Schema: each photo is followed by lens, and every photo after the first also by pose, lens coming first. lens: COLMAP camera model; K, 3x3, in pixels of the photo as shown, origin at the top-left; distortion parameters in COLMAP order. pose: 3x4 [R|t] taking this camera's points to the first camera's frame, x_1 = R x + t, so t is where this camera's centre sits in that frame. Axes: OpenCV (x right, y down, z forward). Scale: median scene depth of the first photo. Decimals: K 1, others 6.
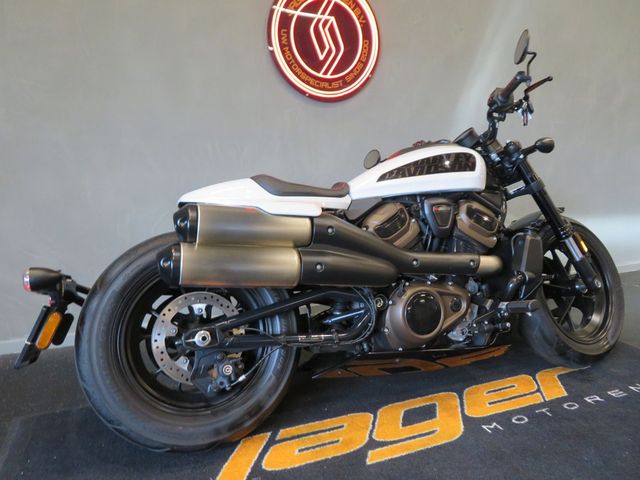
lens RADIAL K [[459.6, 0, 320.0], [0, 459.6, 240.0], [0, 0, 1]] dist [-0.002248, -0.000359]
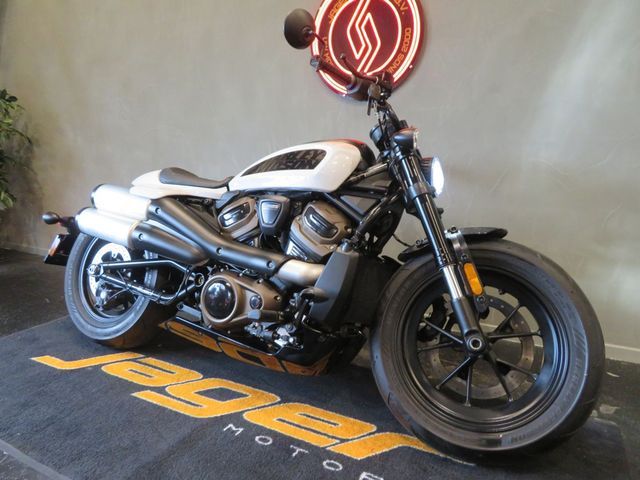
lens RADIAL K [[459.6, 0, 320.0], [0, 459.6, 240.0], [0, 0, 1]] dist [-0.002248, -0.000359]
pose [[0.633735, 0.139928, -0.760789, 1.170335], [-0.142823, 0.987760, 0.062703, -0.078162], [0.760251, 0.068921, 0.645964, 0.475786]]
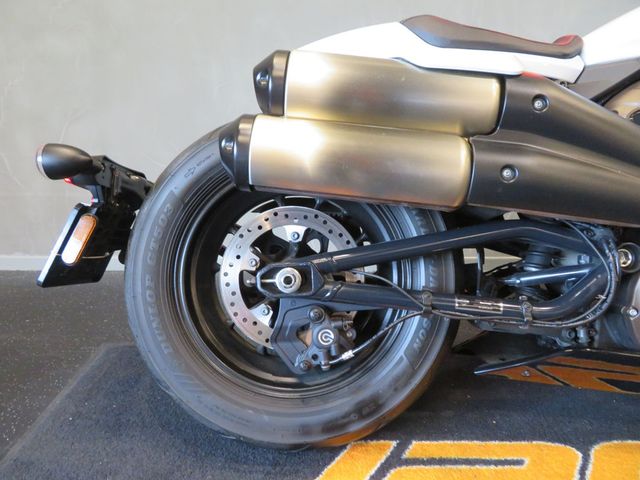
lens RADIAL K [[459.6, 0, 320.0], [0, 459.6, 240.0], [0, 0, 1]] dist [-0.002248, -0.000359]
pose [[0.923350, 0.099016, -0.370973, 0.001600], [-0.058701, 0.991222, 0.118460, 0.074212], [0.379447, -0.087603, 0.921057, 0.391842]]
